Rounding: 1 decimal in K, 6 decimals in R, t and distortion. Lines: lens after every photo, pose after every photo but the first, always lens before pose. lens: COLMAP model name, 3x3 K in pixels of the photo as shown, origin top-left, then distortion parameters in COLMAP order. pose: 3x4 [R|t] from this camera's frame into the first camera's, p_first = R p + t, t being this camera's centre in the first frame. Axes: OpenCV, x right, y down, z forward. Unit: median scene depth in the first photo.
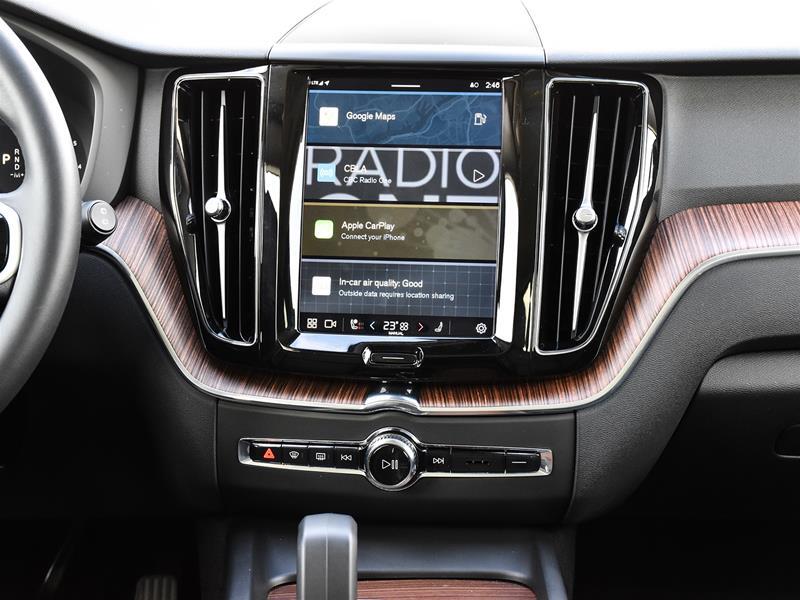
lens RADIAL K [[1557.4, 0, 413.1], [0, 1557.4, 280.8], [0, 0, 1]] dist [0.246594, 0.000000]
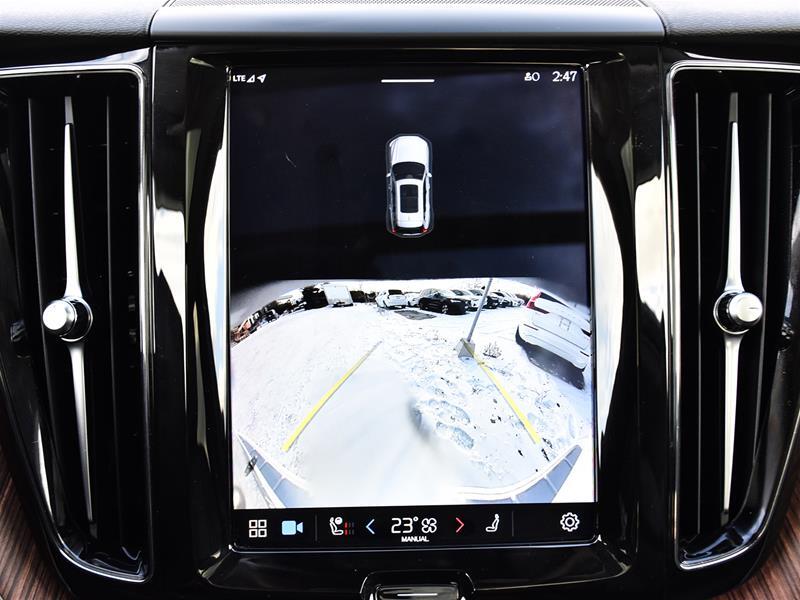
lens RADIAL K [[950.8, 0, 378.1], [0, 950.8, 265.3], [0, 0, 1]] dist [0.021068, 0.000000]
pose [[0.989222, -0.046079, 0.138986, -0.064187], [0.036549, 0.996852, 0.070360, -0.083640], [-0.141790, -0.064522, 0.987792, 0.665126]]
